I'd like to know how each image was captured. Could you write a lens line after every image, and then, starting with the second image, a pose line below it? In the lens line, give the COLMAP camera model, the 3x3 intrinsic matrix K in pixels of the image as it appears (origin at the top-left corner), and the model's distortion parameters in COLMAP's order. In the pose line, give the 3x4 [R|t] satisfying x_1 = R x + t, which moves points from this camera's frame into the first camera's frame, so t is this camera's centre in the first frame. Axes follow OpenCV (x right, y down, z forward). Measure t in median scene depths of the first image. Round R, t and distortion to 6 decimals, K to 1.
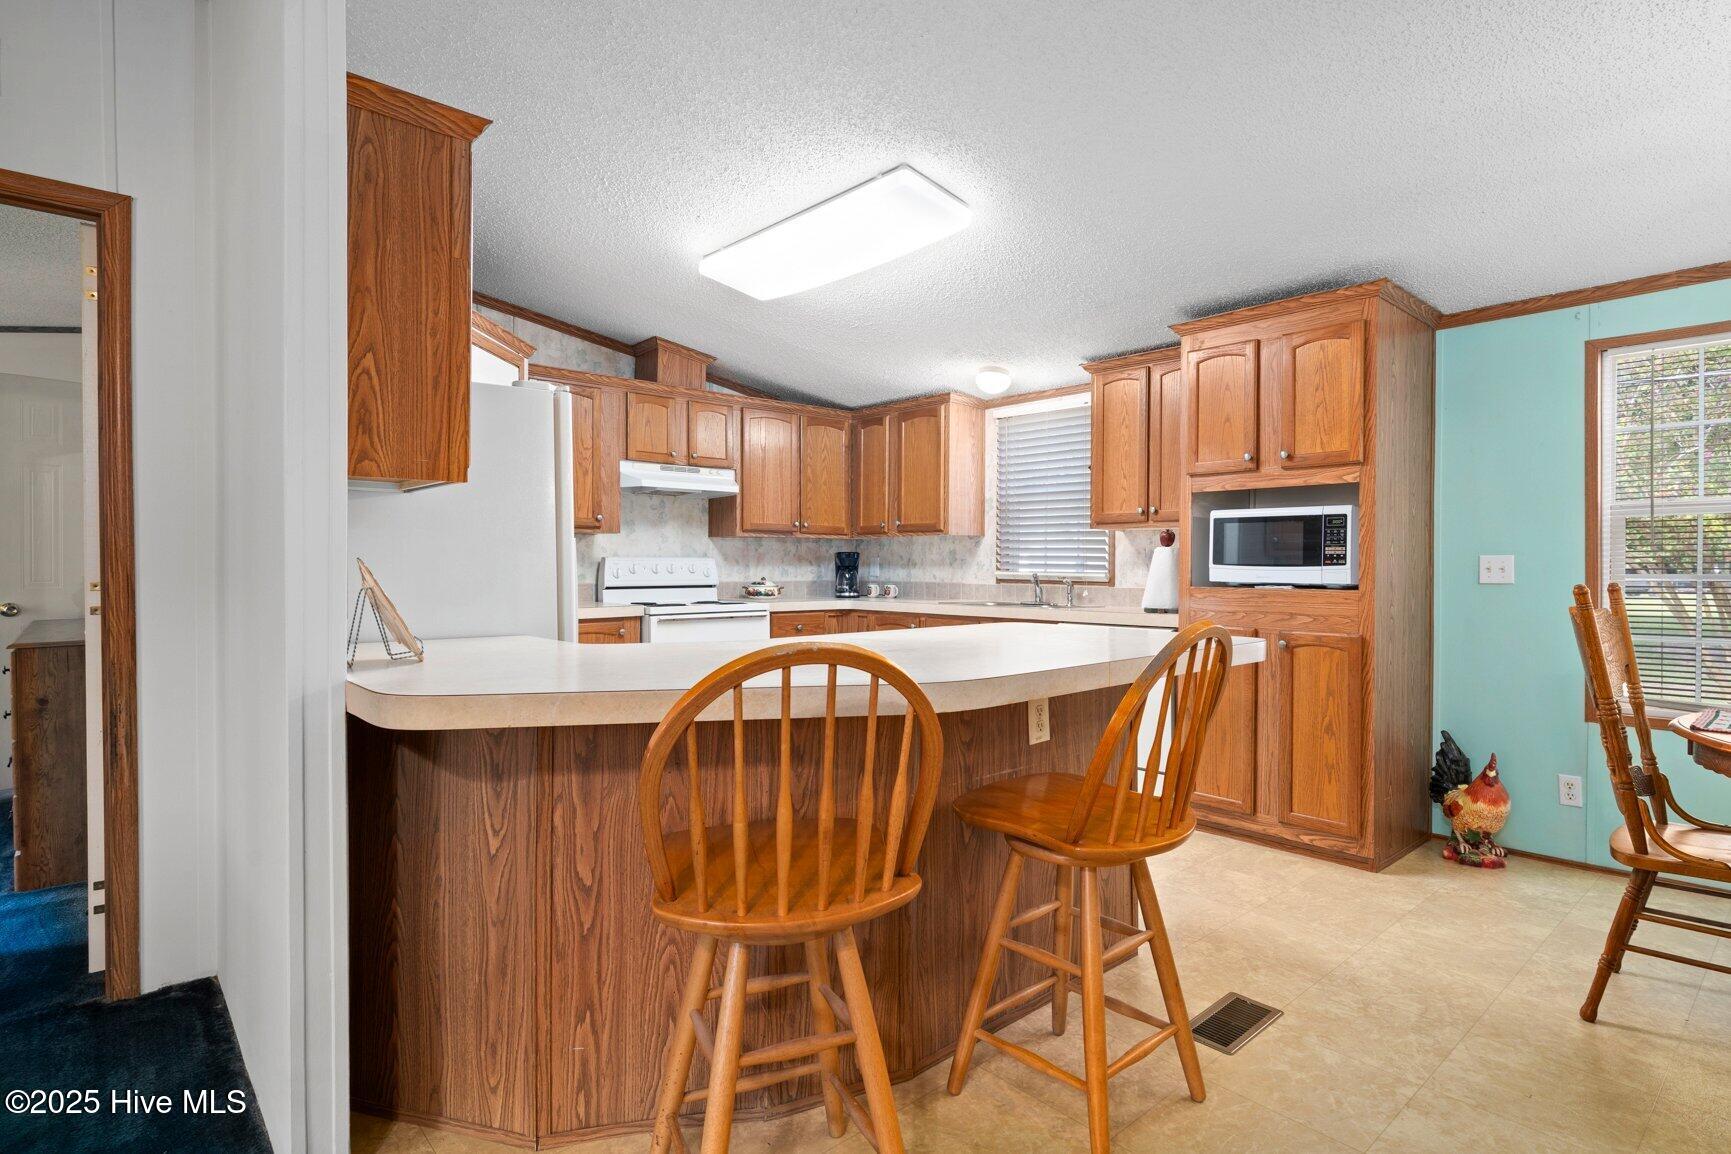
lens RADIAL K [[883.4, 0, 860.1], [0, 883.4, 570.0], [0, 0, 1]] dist [0.003241, 0.000806]
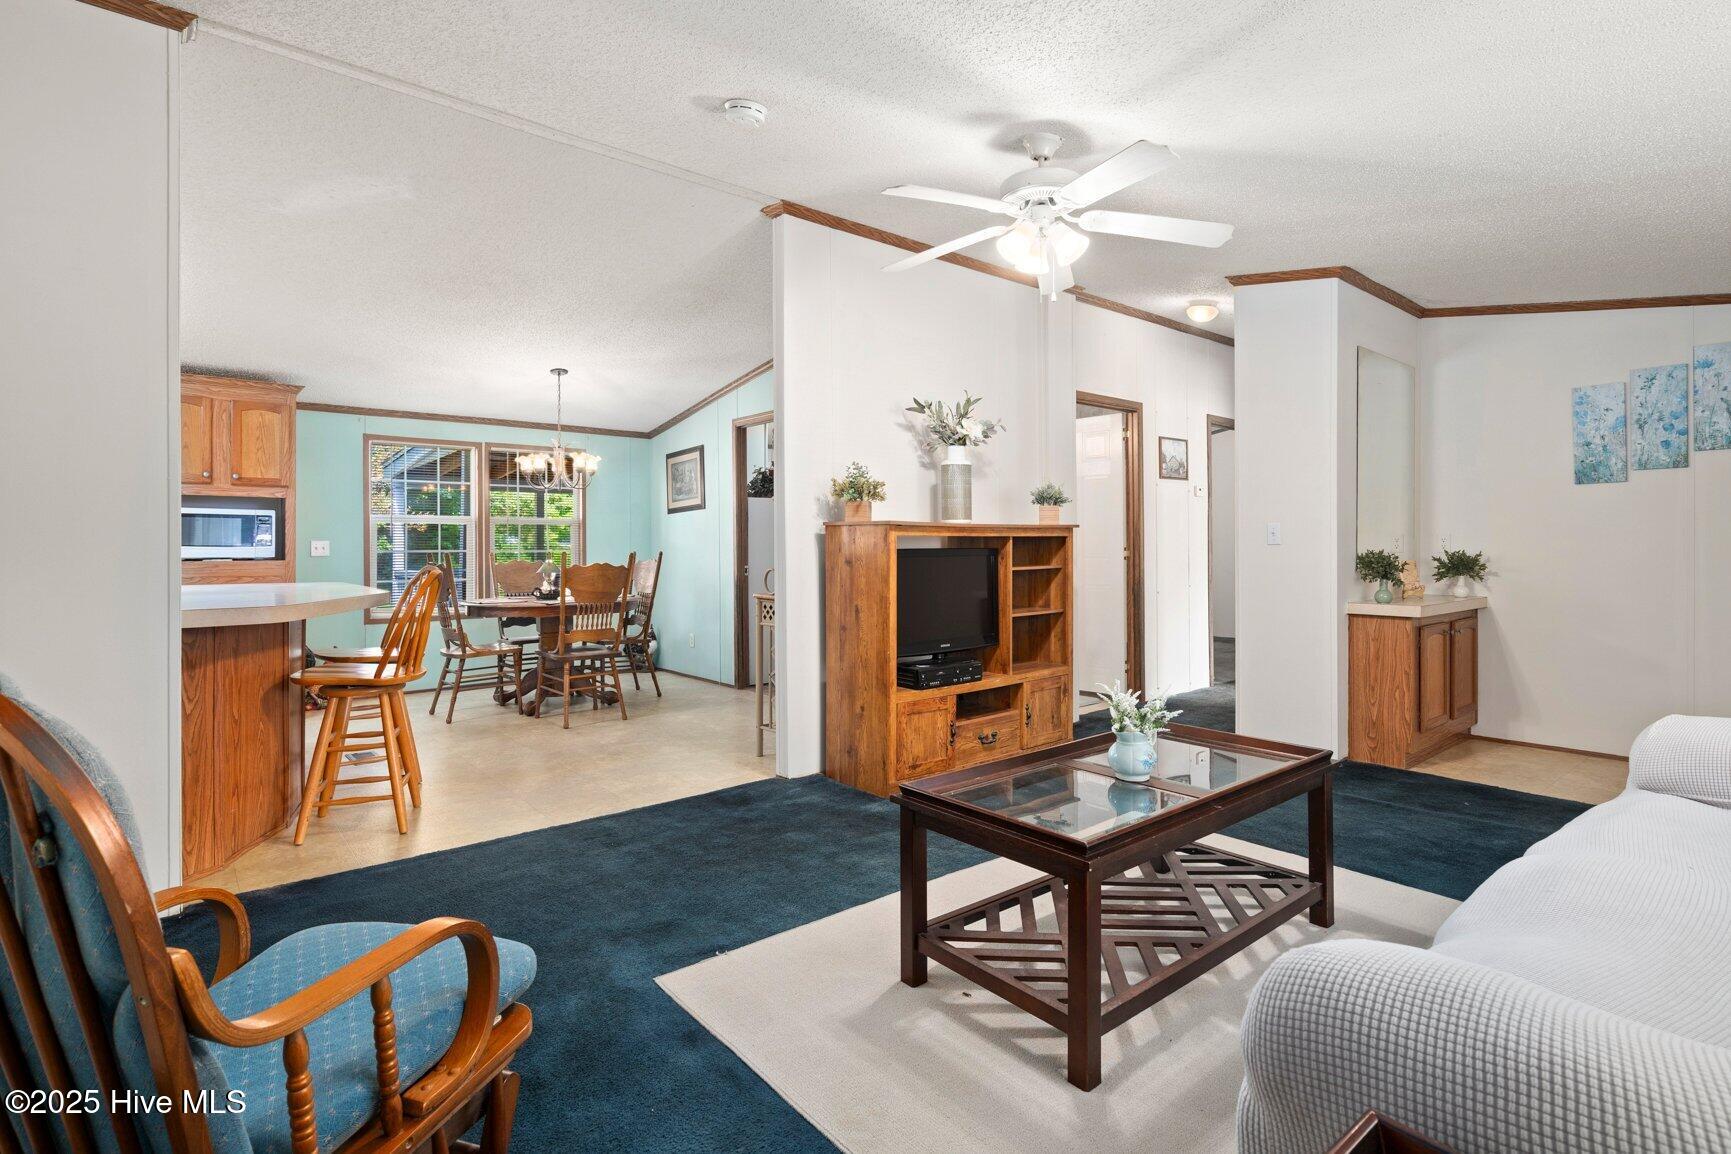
lens RADIAL K [[820.1, 0, 863.4], [0, 820.1, 559.5], [0, 0, 1]] dist [0.003373, -0.000410]
pose [[0.031482, -0.015808, 0.999379, -0.631558], [0.007531, 0.999850, 0.015578, 0.003020], [-0.999476, 0.007036, 0.031597, -0.114040]]
